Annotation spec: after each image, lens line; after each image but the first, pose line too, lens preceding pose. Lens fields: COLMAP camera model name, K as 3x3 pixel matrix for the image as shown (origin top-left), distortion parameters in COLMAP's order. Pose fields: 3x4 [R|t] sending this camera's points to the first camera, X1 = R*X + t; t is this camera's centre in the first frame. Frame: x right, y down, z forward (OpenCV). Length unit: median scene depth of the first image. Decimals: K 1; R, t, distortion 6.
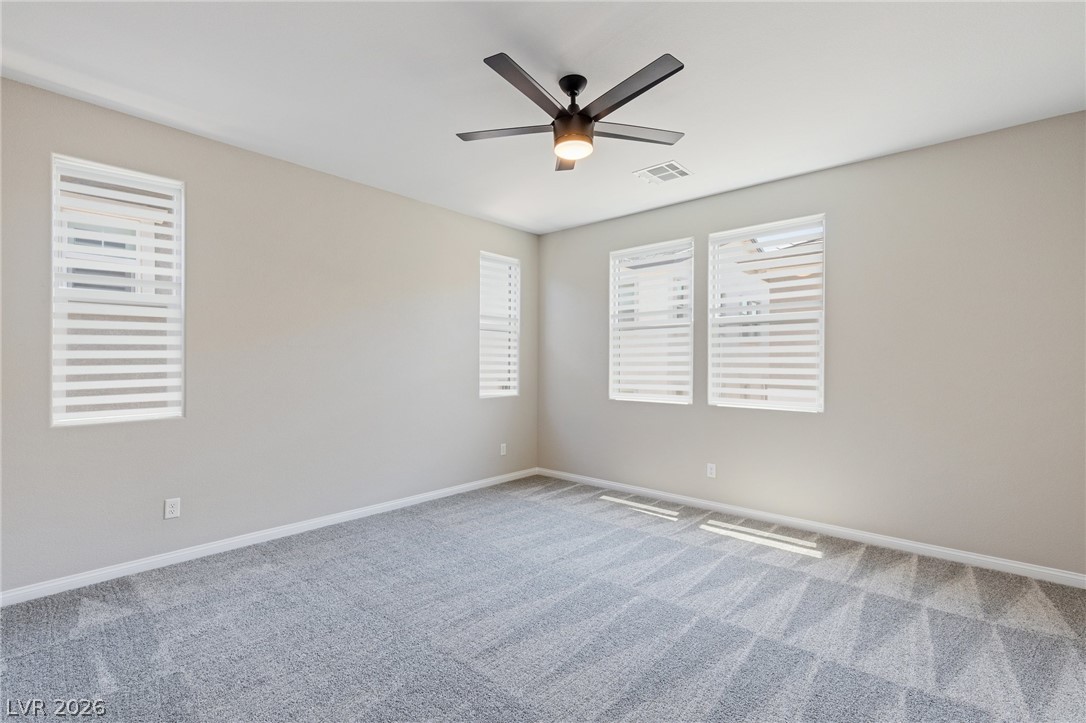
lens RADIAL K [[496.8, 0, 543.0], [0, 496.8, 361.5], [0, 0, 1]] dist [-0.010545, 0.000085]
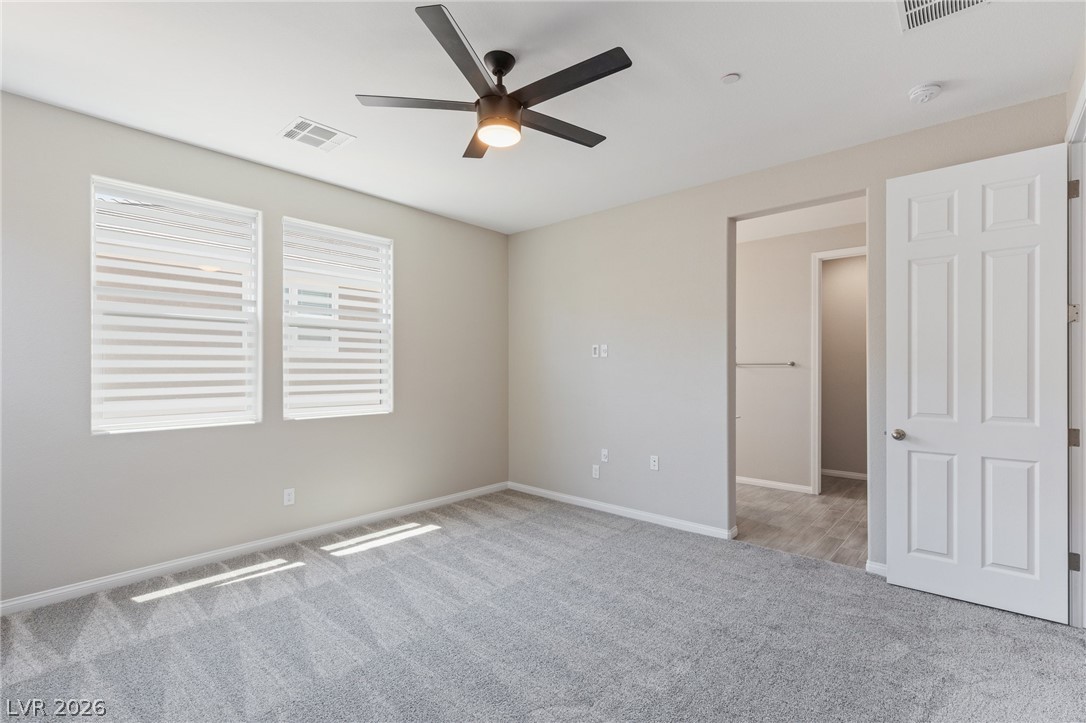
lens RADIAL K [[485.5, 0, 546.8], [0, 485.5, 373.2], [0, 0, 1]] dist [-0.000168, -0.000130]
pose [[-0.000229, -0.008271, 0.999966, -0.489417], [0.008916, 0.999926, 0.008273, 0.006553], [-0.999960, 0.008917, -0.000155, 0.561440]]
